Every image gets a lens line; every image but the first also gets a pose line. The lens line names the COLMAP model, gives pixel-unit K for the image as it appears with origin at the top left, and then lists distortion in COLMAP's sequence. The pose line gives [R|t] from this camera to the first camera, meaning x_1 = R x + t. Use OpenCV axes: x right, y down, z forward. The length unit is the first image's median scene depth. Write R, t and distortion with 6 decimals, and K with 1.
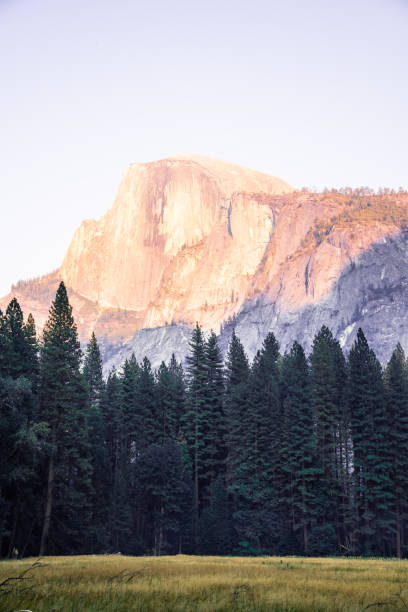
lens RADIAL K [[942.4, 0, 204.0], [0, 942.4, 306.0], [0, 0, 1]] dist [0.156888, 0.757470]
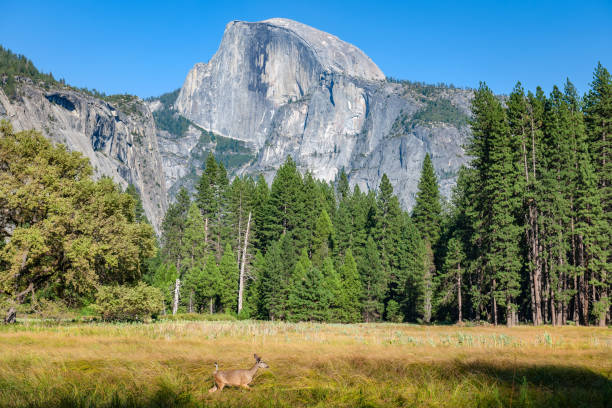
lens RADIAL K [[1177.1, 0, 326.4], [0, 1177.1, 203.7], [0, 0, 1]] dist [0.184182, 0.048461]
pose [[0.985340, 0.007864, 0.170423, -0.678953], [-0.035373, 0.986647, 0.158985, -0.497647], [-0.166897, -0.162683, 0.972461, -1.823594]]
